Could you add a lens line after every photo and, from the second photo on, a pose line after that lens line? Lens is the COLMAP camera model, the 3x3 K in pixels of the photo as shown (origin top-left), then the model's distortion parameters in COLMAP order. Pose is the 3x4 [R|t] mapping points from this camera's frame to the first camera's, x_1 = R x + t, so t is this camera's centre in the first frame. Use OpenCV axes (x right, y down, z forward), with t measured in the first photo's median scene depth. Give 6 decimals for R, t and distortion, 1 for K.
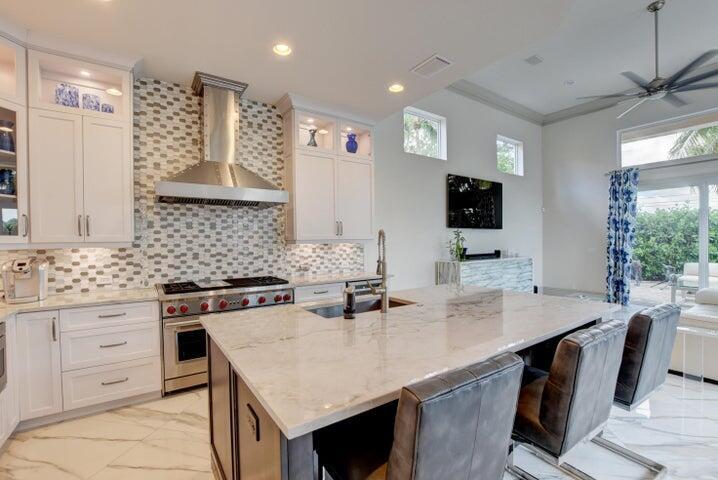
lens RADIAL K [[322.8, 0, 358.6], [0, 322.8, 240.9], [0, 0, 1]] dist [-0.015158, -0.000736]
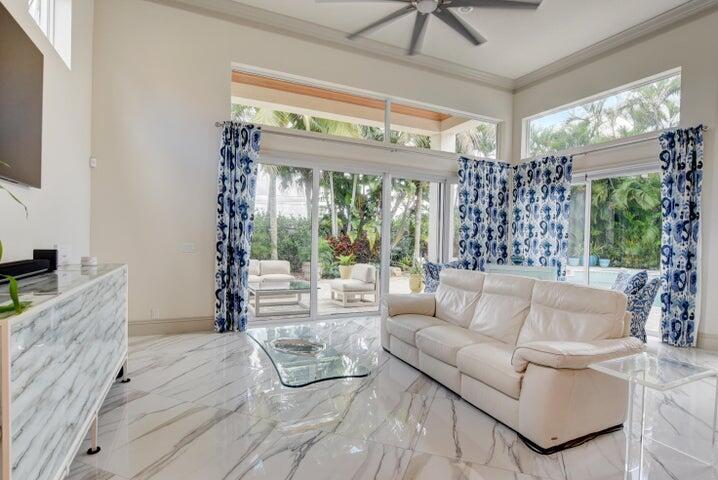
lens RADIAL K [[371.9, 0, 359.0], [0, 371.9, 237.9], [0, 0, 1]] dist [-0.002612, -0.000152]
pose [[0.159554, 0.016175, 0.987057, 0.118401], [-0.018307, 0.999742, -0.013424, 0.016749], [-0.987020, -0.015928, 0.159809, 0.635841]]
